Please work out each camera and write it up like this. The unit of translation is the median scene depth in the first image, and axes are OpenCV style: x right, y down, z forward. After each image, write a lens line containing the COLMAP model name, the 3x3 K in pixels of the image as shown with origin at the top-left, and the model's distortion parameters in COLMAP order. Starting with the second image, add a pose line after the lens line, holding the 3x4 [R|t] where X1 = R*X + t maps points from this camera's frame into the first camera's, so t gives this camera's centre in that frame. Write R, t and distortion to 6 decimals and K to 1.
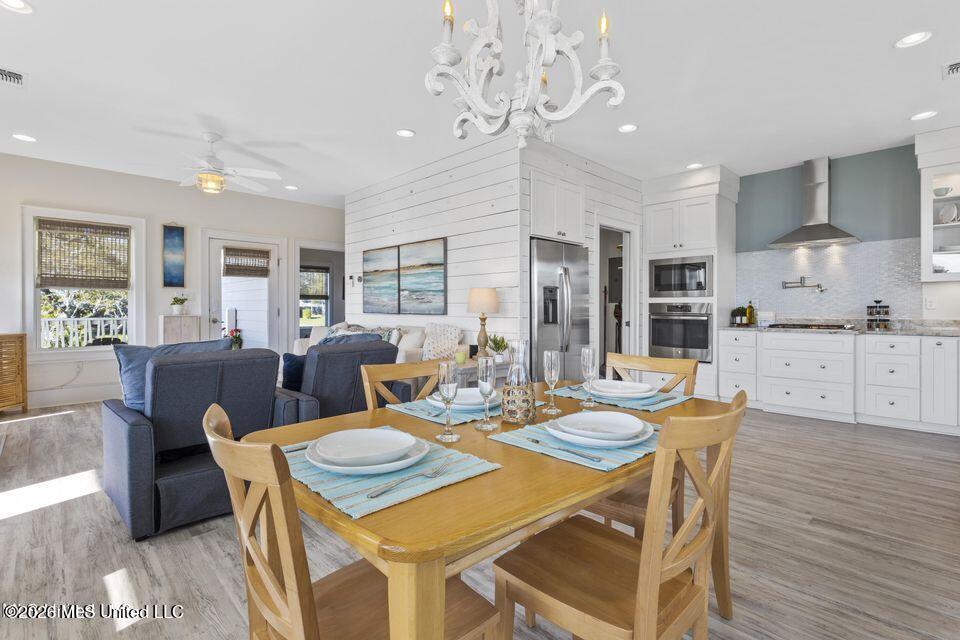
lens RADIAL K [[451.1, 0, 482.1], [0, 451.1, 315.0], [0, 0, 1]] dist [0.001206, 0.000250]
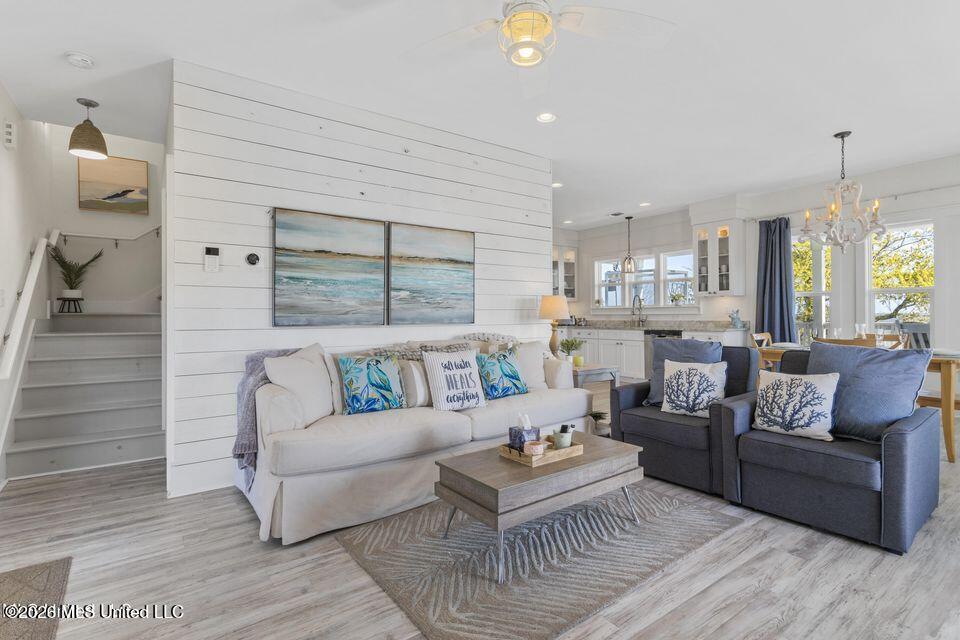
lens RADIAL K [[478.4, 0, 480.0], [0, 478.4, 320.0], [0, 0, 1]] dist [0.001421, 0.000142]
pose [[0.140442, -0.011871, 0.990018, -0.900454], [0.021642, 0.999726, 0.008917, -0.013080], [-0.989852, 0.020173, 0.140661, 0.797602]]
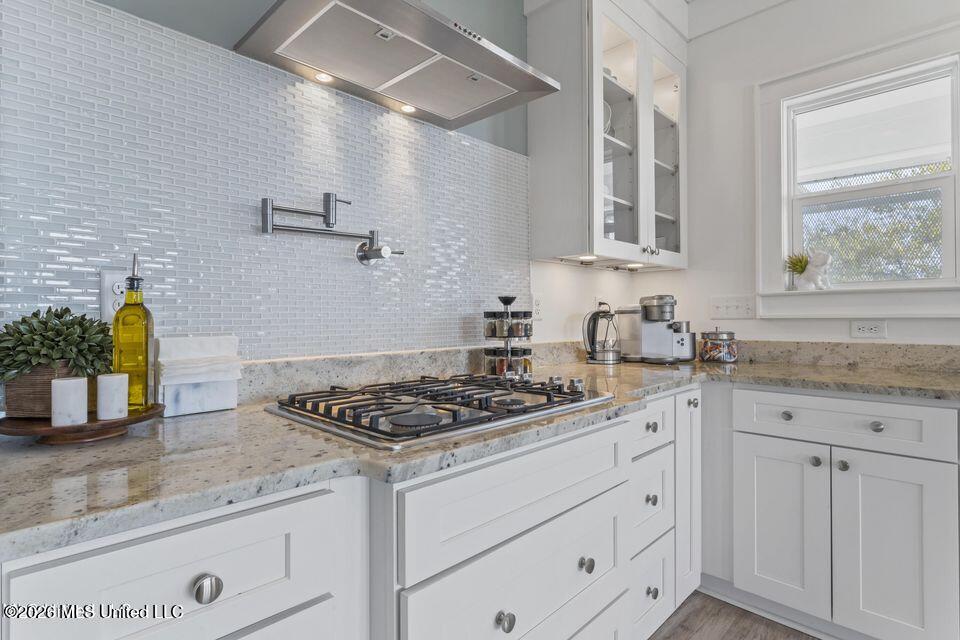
lens RADIAL K [[488.6, 0, 476.1], [0, 488.6, 314.8], [0, 0, 1]] dist [-0.004385, -0.000092]
pose [[-0.019692, 0.009014, 0.999765, 0.427302], [0.020652, 0.999750, -0.008607, -0.012987], [-0.999593, 0.020477, -0.019874, 0.907672]]
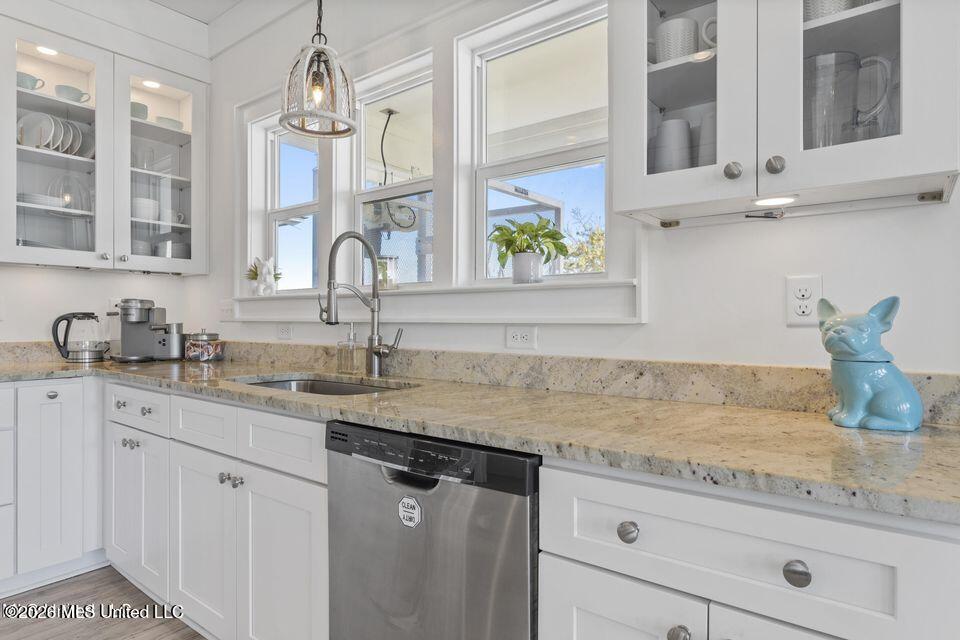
lens RADIAL K [[553.8, 0, 482.5], [0, 553.8, 314.9], [0, 0, 1]] dist [-0.021688, 0.000656]
pose [[-0.144730, 0.006391, 0.989451, 0.289891], [0.013602, 0.999898, -0.004469, -0.008532], [-0.989378, 0.012812, -0.144802, 0.483204]]
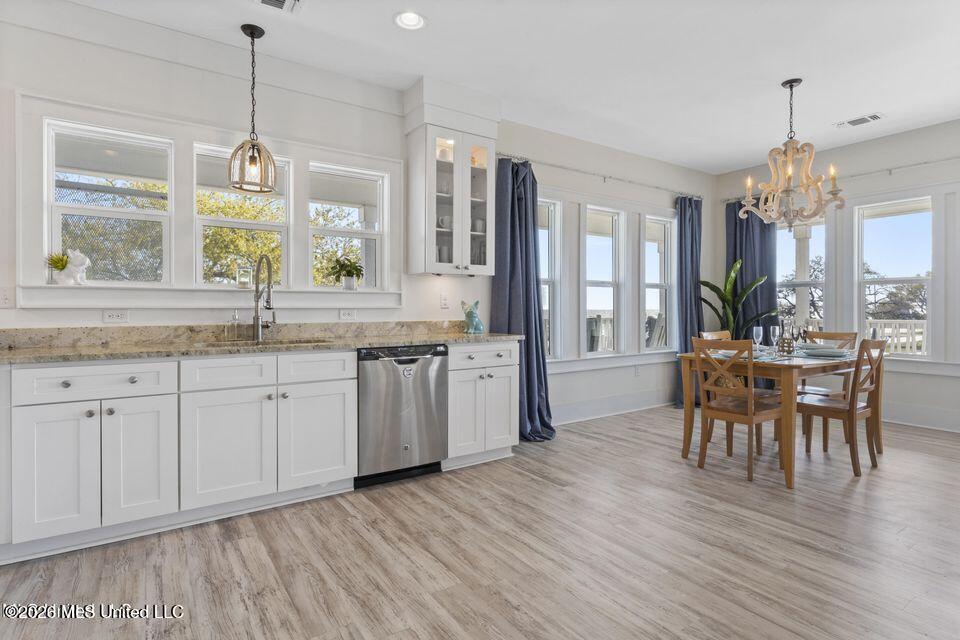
lens RADIAL K [[488.6, 0, 476.1], [0, 488.6, 314.8], [0, 0, 1]] dist [-0.004385, -0.000092]
pose [[-0.983990, -0.003820, 0.178184, 0.334764], [0.001462, 0.999564, 0.029504, -0.014958], [-0.178219, 0.029292, -0.983555, 1.034638]]
